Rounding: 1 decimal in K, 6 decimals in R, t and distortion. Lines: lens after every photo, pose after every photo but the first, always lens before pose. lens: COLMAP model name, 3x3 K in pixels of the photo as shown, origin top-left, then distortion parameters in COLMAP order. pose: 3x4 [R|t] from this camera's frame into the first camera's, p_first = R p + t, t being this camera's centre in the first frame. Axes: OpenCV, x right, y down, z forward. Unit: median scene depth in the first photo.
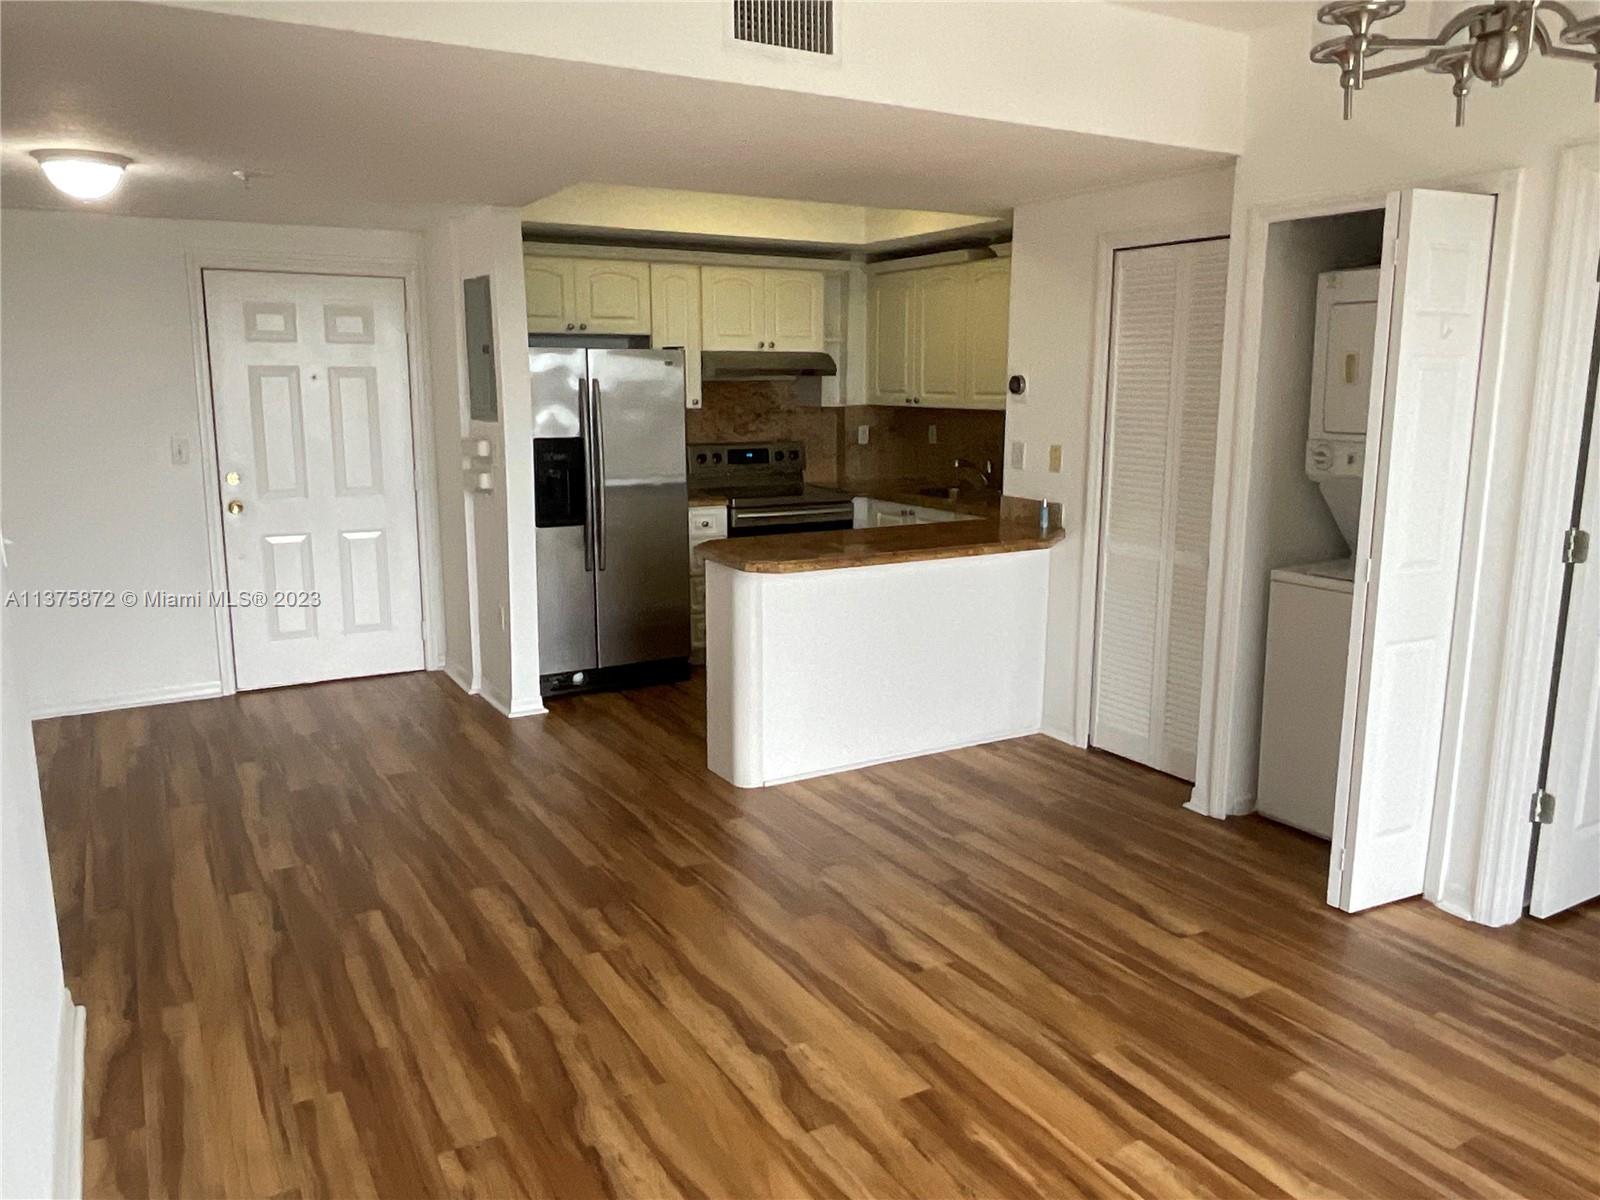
lens RADIAL K [[1177.3, 0, 800.0], [0, 1177.3, 600.0], [0, 0, 1]] dist [0.000243, -0.002004]
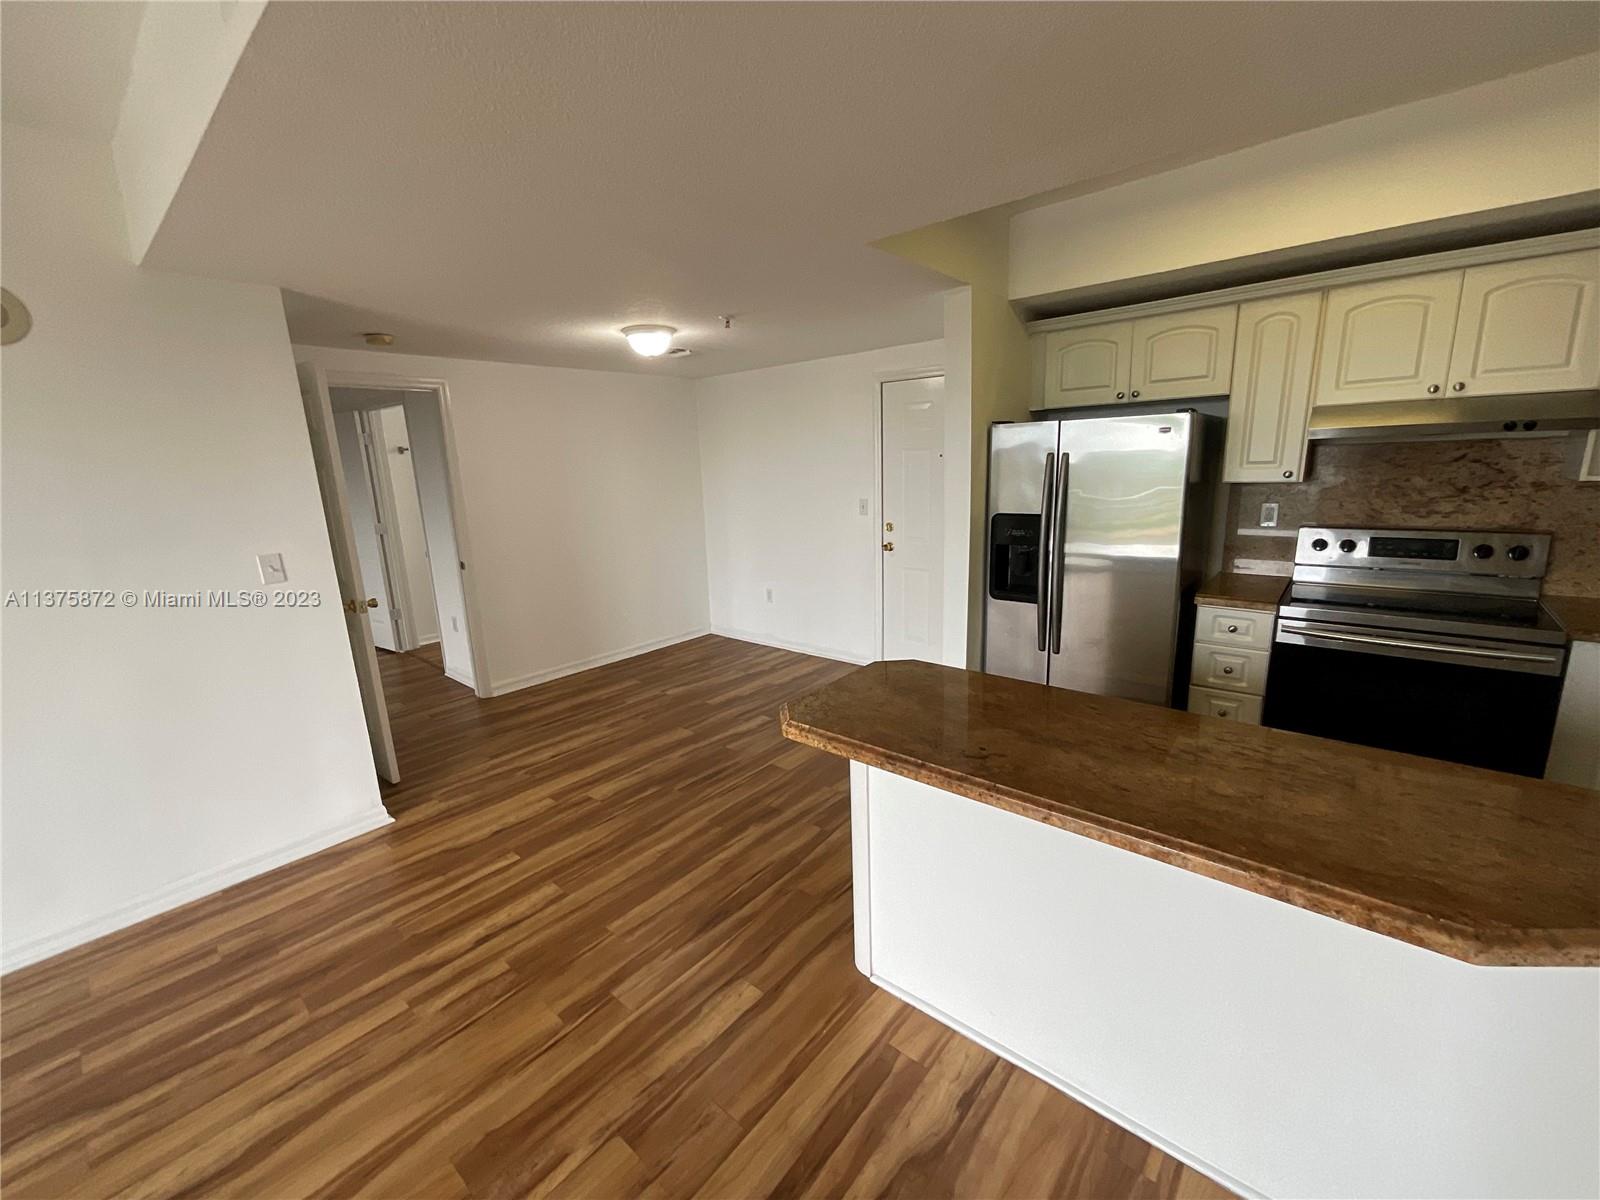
lens RADIAL K [[648.6, 0, 802.9], [0, 648.6, 597.8], [0, 0, 1]] dist [0.000812, 0.000118]
pose [[0.334596, 0.184252, -0.924173, 0.240809], [-0.137039, 0.979788, 0.145725, -0.115870], [0.932344, 0.077889, 0.353083, 0.603581]]
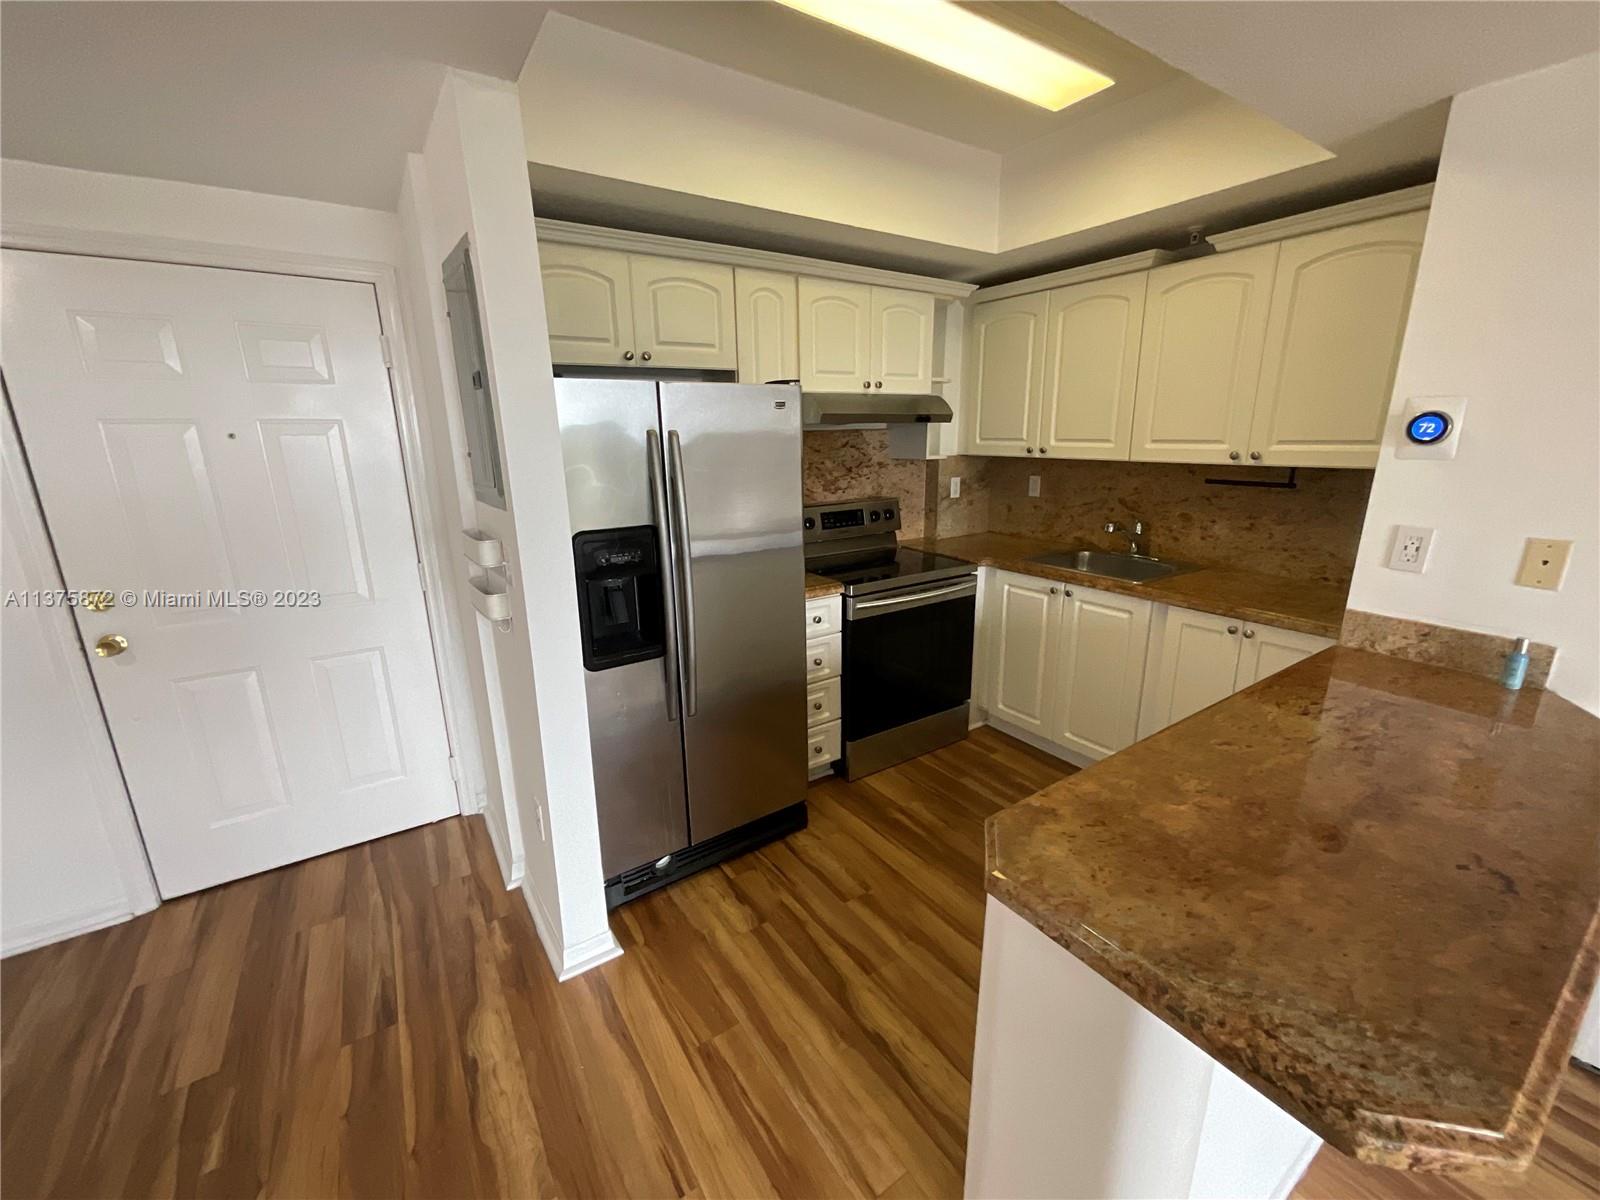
lens RADIAL K [[646.4, 0, 801.5], [0, 646.4, 601.1], [0, 0, 1]] dist [0.001821, 0.000001]
pose [[0.998005, -0.032409, 0.054175, -0.120103], [0.028422, 0.996941, 0.072811, -0.114081], [-0.056369, -0.071126, 0.995873, 0.615294]]
